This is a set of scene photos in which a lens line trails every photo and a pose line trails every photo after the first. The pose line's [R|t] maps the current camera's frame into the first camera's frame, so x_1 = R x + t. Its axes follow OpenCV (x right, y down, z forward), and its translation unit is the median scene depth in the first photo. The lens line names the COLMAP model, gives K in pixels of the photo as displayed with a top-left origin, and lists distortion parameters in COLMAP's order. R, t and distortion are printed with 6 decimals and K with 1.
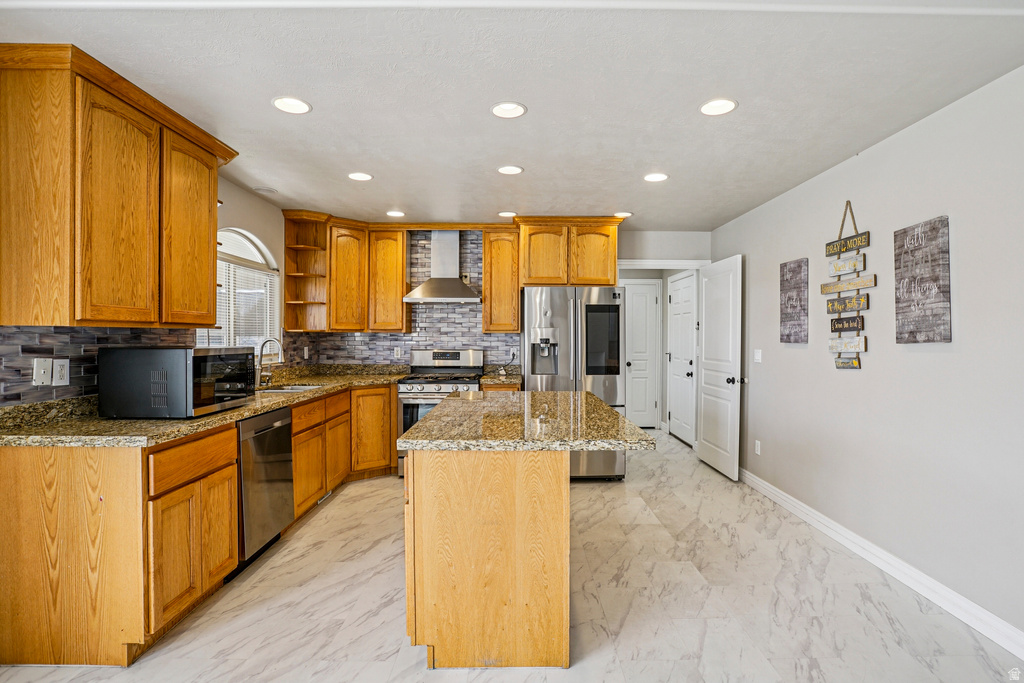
lens RADIAL K [[496.6, 0, 528.5], [0, 496.6, 340.9], [0, 0, 1]] dist [-0.045319, 0.013762]
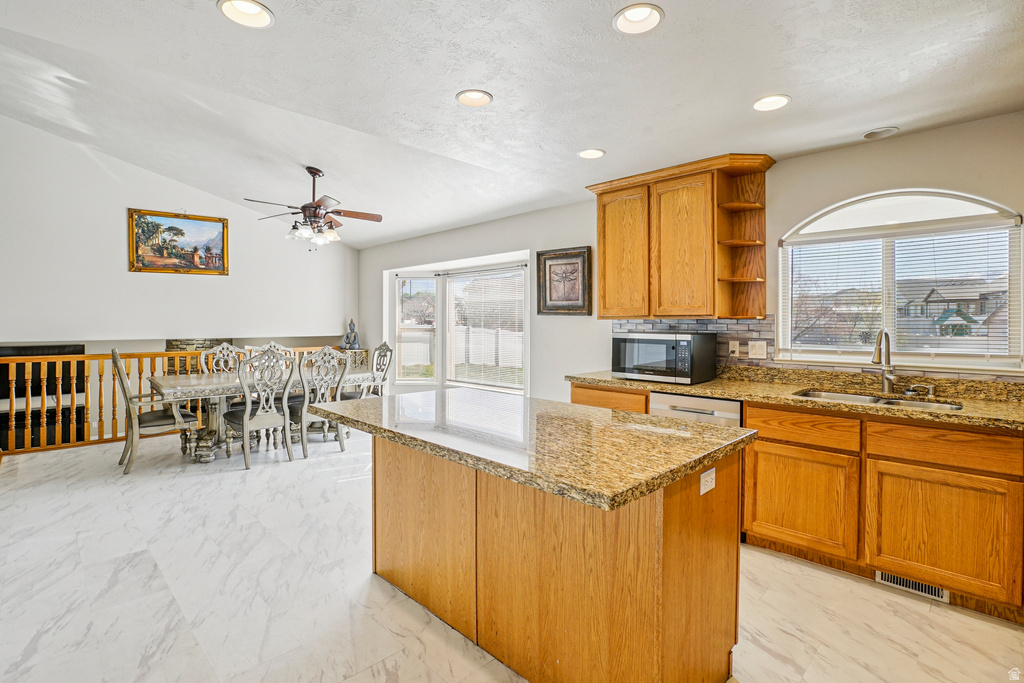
lens RADIAL K [[488.1, 0, 515.4], [0, 488.1, 328.2], [0, 0, 1]] dist [-0.042937, 0.009326]
pose [[-0.720303, 0.004402, -0.693646, 0.397282], [-0.009884, 0.999813, 0.016609, -0.013753], [0.693589, 0.018820, -0.720125, 1.225587]]
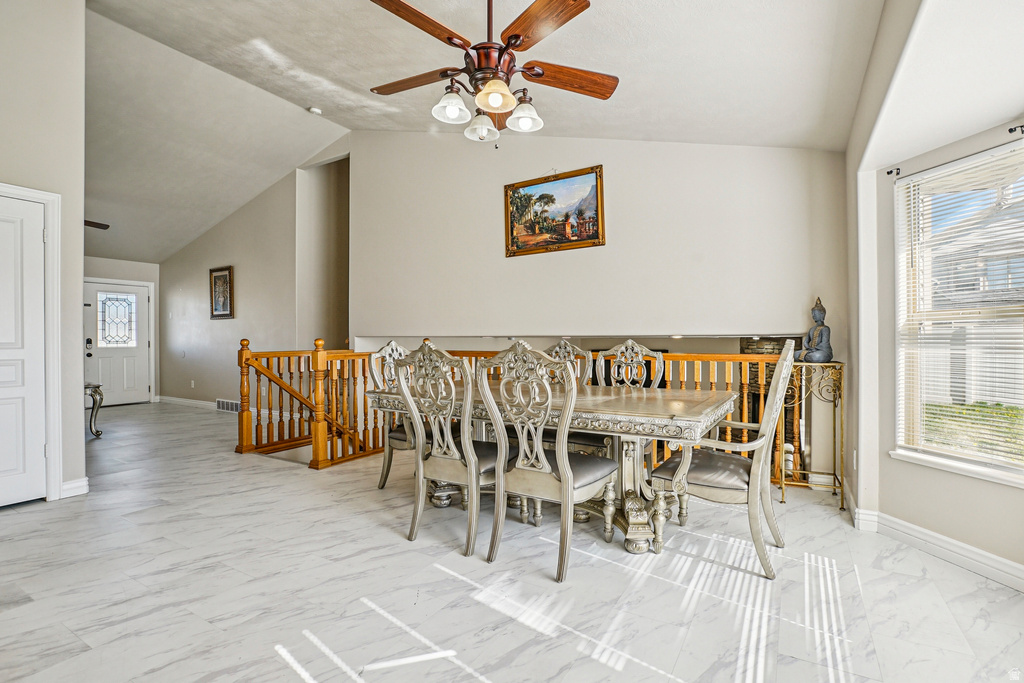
lens RADIAL K [[488.1, 0, 515.8], [0, 488.1, 336.0], [0, 0, 1]] dist [-0.042937, 0.009326]
pose [[-0.850980, 0.000769, 0.525197, -0.505887], [0.003320, 0.999987, 0.003915, 0.056360], [-0.525187, 0.005075, -0.850971, 0.412669]]
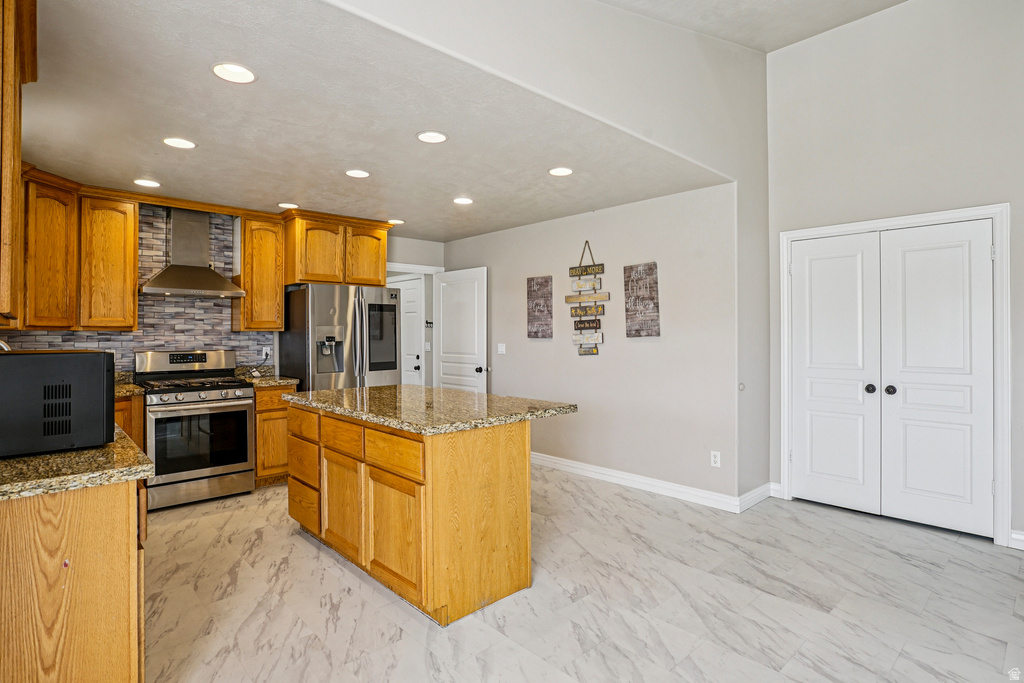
lens RADIAL K [[508.6, 0, 513.0], [0, 508.6, 327.7], [0, 0, 1]] dist [-0.034728, 0.008535]
pose [[0.748911, 0.002623, 0.662665, -0.471691], [0.011375, 0.999794, -0.016814, -0.001693], [-0.662573, 0.020130, 0.748727, 0.001509]]
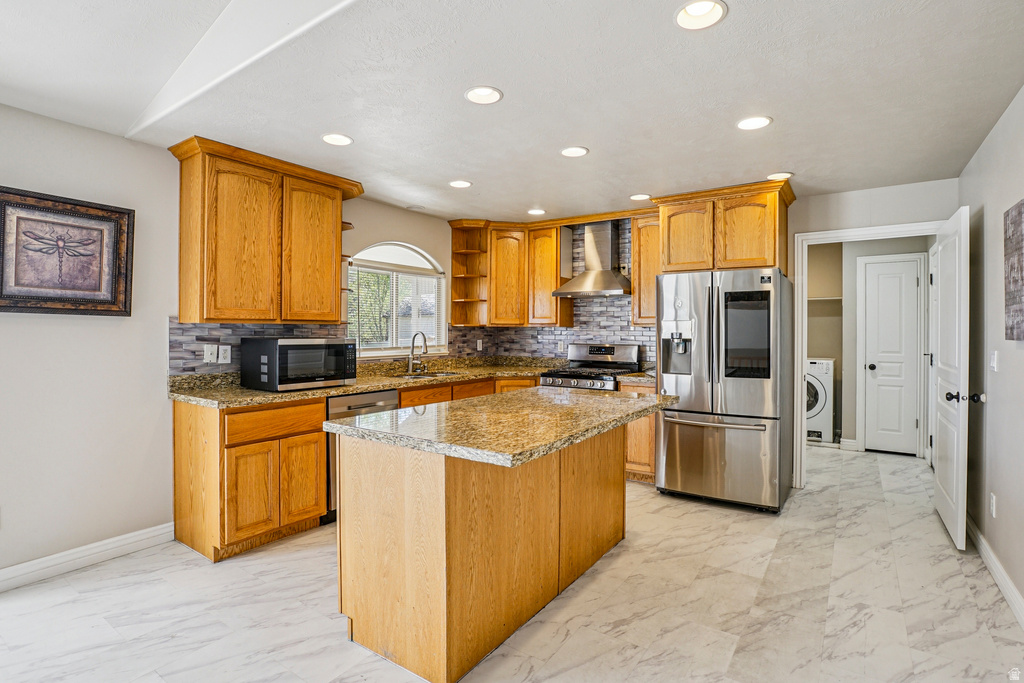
lens RADIAL K [[496.6, 0, 534.5], [0, 496.6, 327.0], [0, 0, 1]] dist [-0.045319, 0.013762]
pose [[0.827154, -0.003859, -0.561962, 0.405166], [-0.005614, 0.999870, -0.015128, -0.000708], [0.561948, 0.015668, 0.827024, 0.182139]]
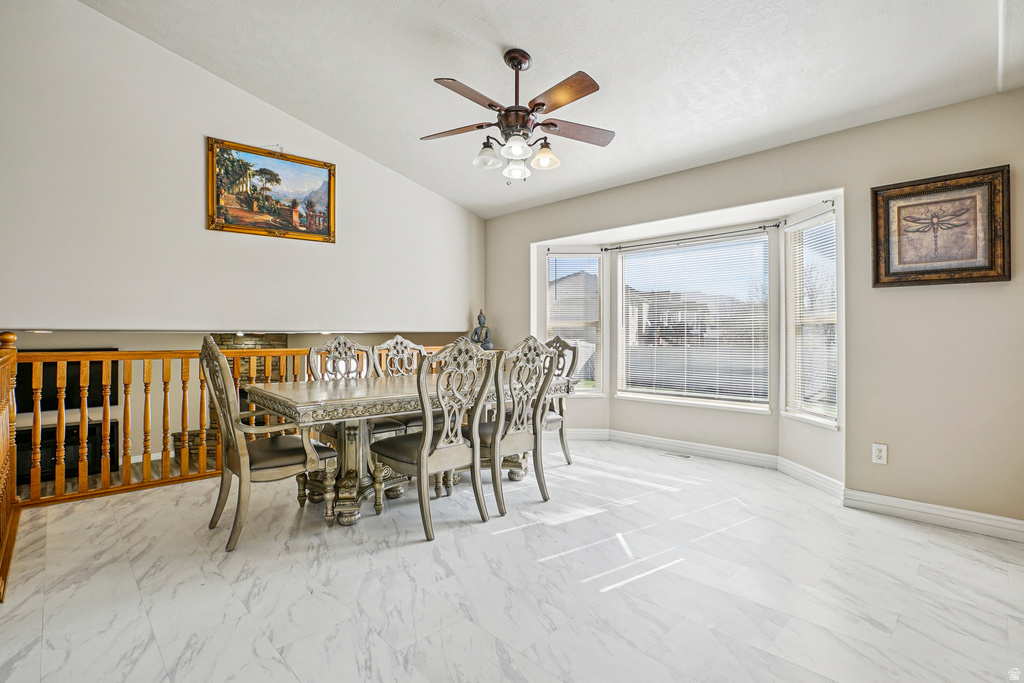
lens RADIAL K [[488.1, 0, 509.6], [0, 488.1, 336.0], [0, 0, 1]] dist [-0.042937, 0.009326]
pose [[-0.738991, -0.004357, -0.673701, 0.445160], [-0.011378, 0.999917, 0.006015, 0.060178], [0.673619, 0.012110, -0.738980, 0.484762]]
